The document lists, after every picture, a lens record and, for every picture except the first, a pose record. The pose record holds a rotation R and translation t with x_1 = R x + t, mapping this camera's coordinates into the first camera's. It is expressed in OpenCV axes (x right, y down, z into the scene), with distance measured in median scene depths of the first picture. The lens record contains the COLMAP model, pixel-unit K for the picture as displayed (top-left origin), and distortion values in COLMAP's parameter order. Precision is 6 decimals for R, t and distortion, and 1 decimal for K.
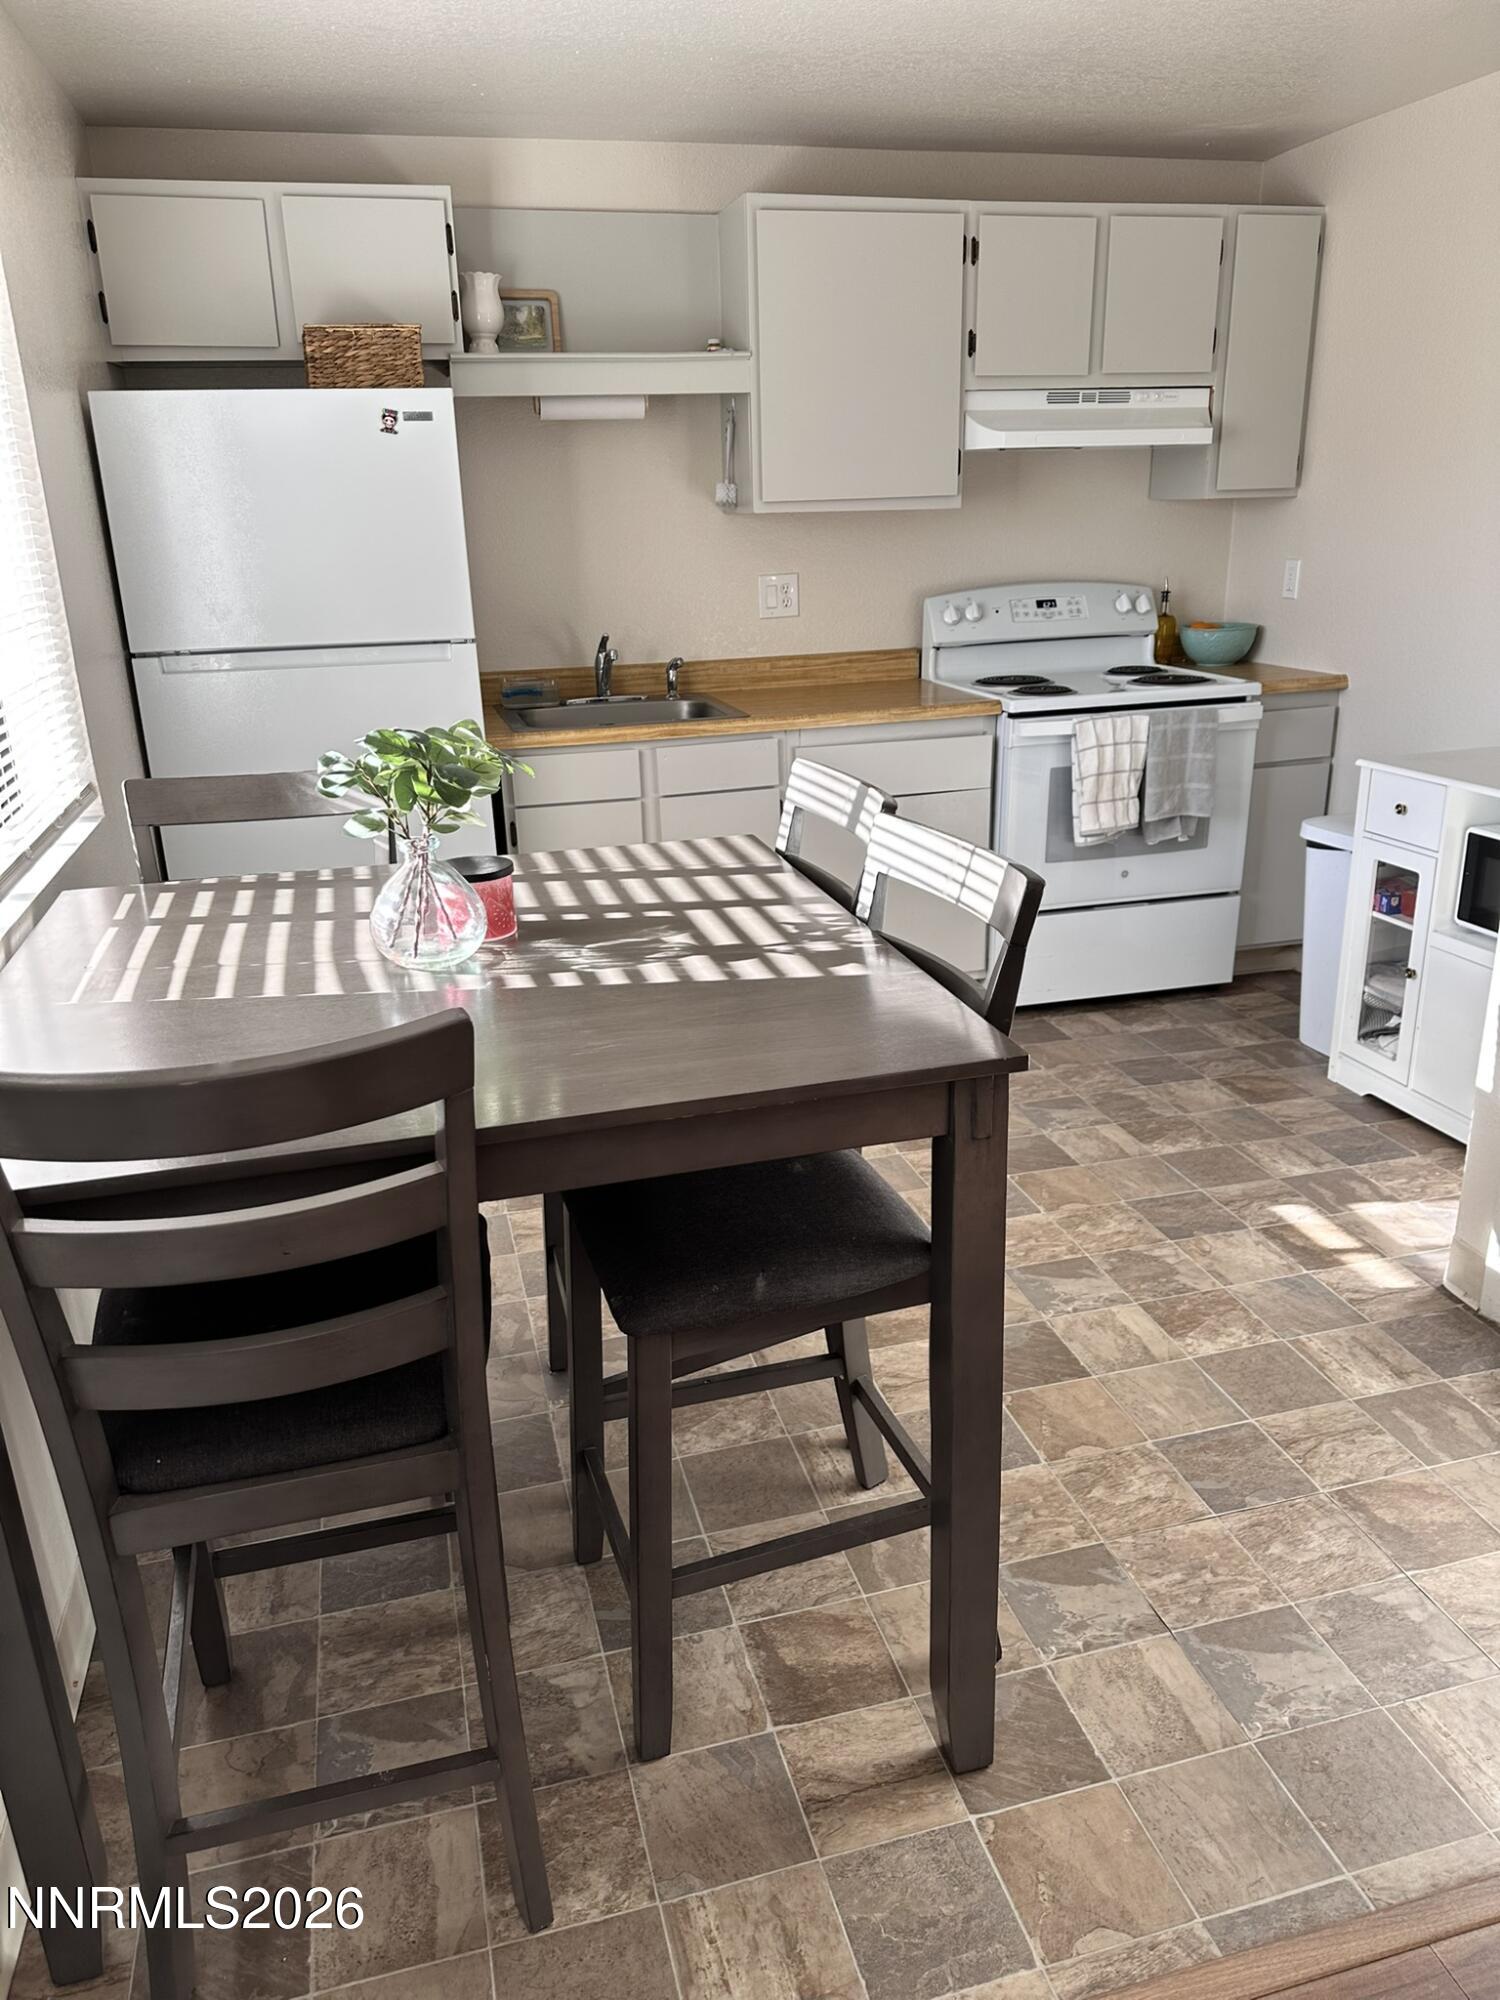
lens RADIAL K [[1413.6, 0, 750.4], [0, 1413.6, 988.9], [0, 0, 1]] dist [0.032274, -0.007096]
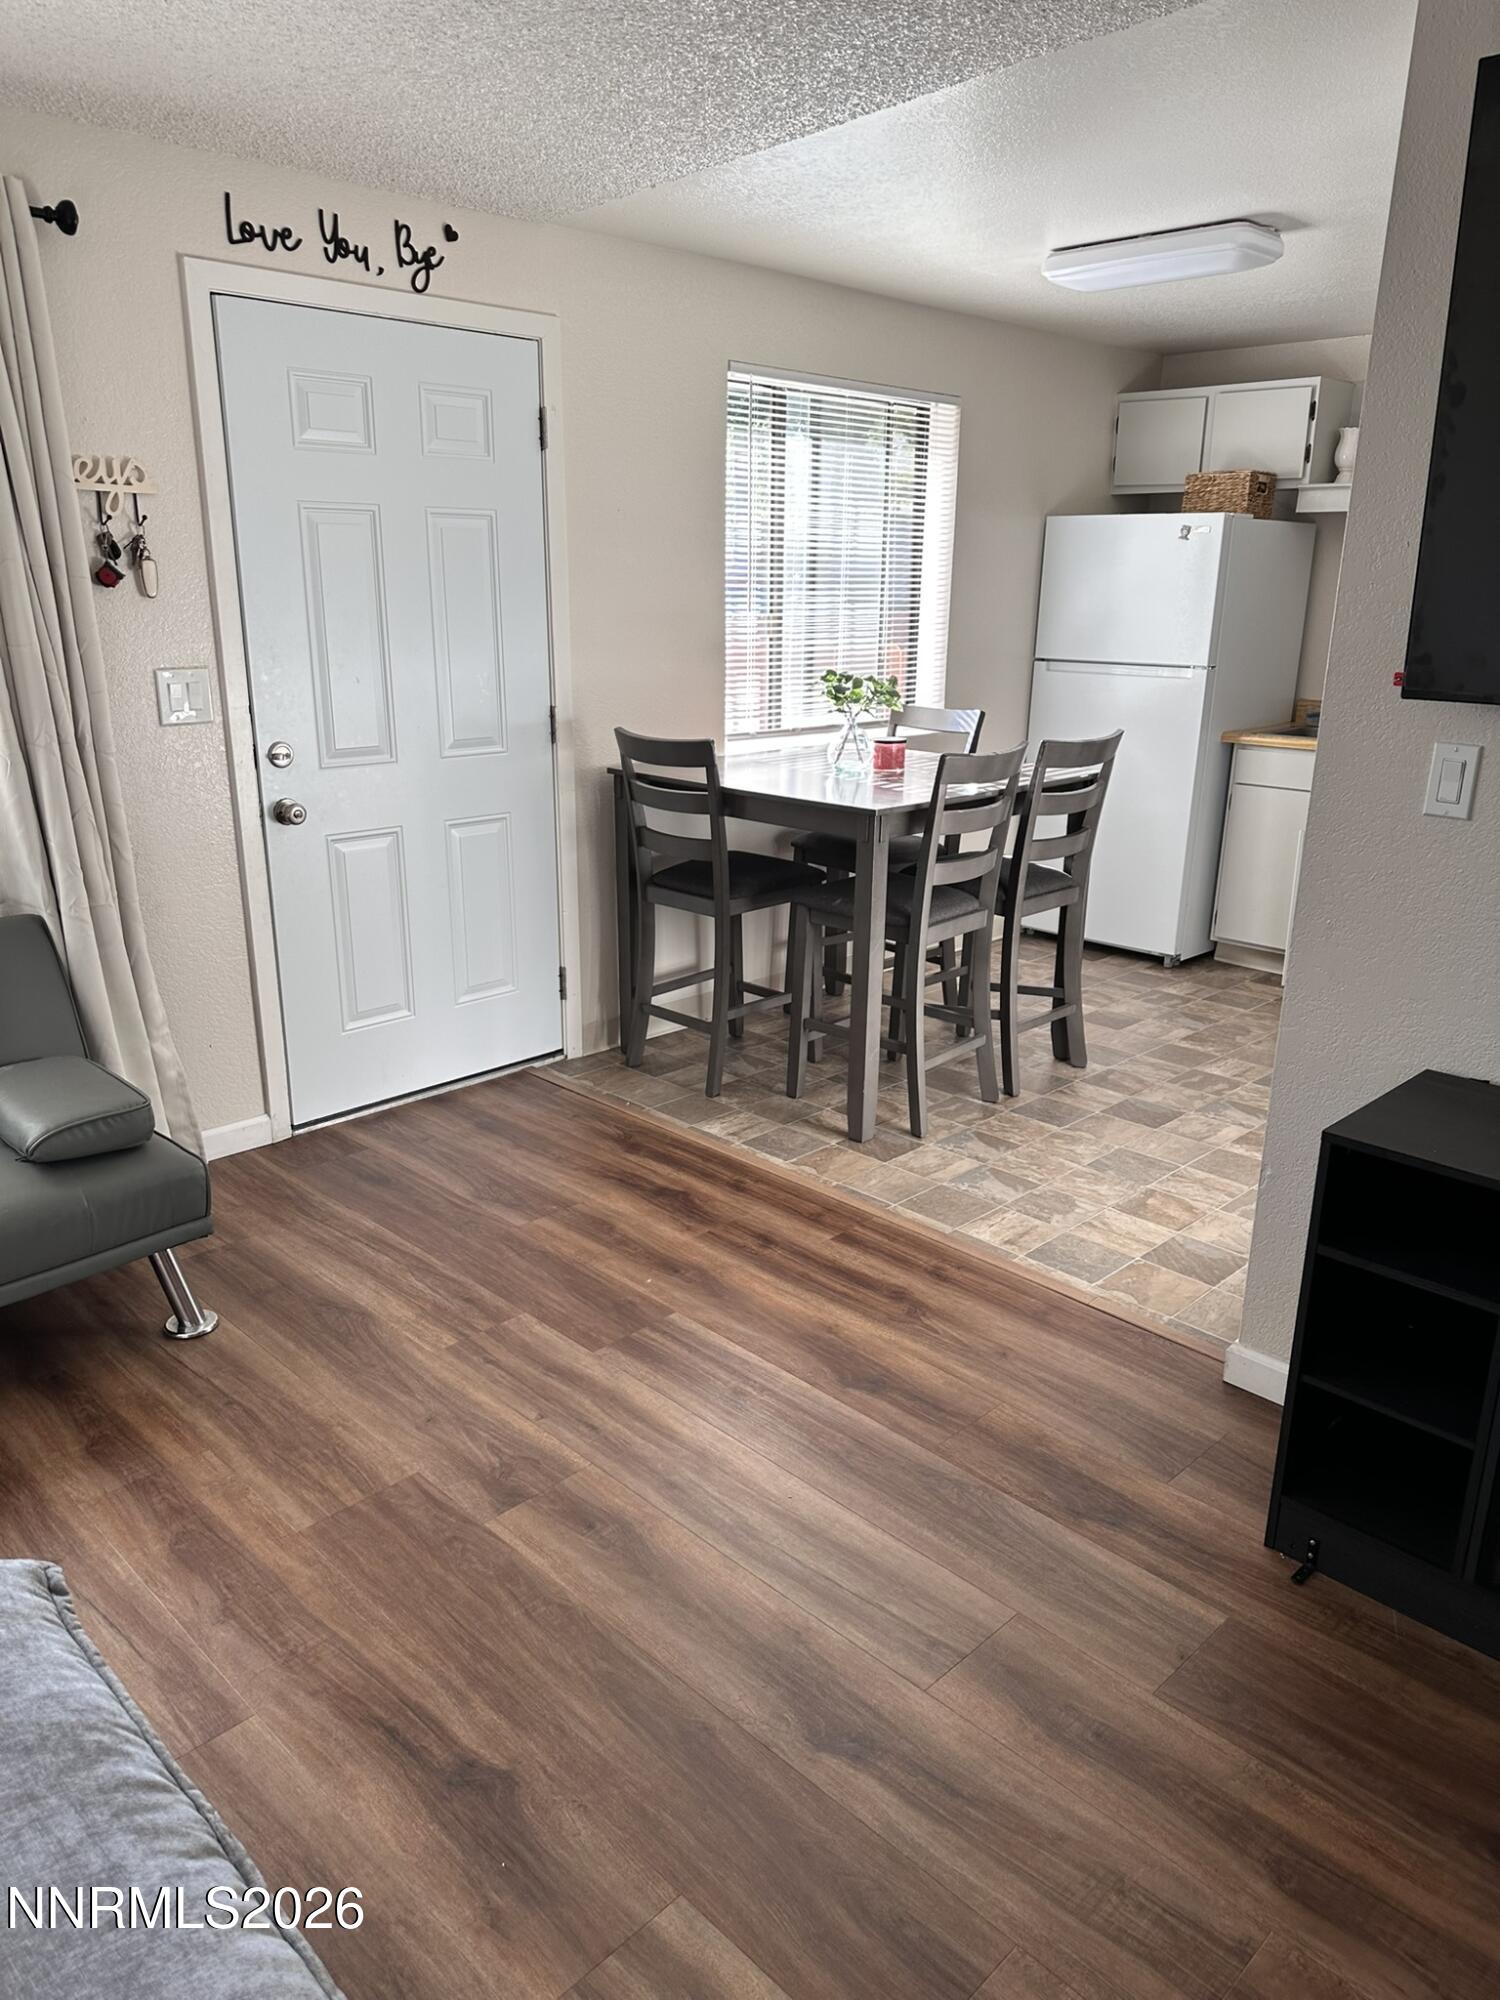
lens RADIAL K [[1413.6, 0, 746.4], [0, 1413.6, 1009.9], [0, 0, 1]] dist [0.032274, -0.007096]
pose [[0.500614, 0.283071, -0.818081, 1.733298], [-0.290441, 0.945171, 0.149315, 0.046858], [0.815493, 0.162855, 0.555382, -0.424934]]
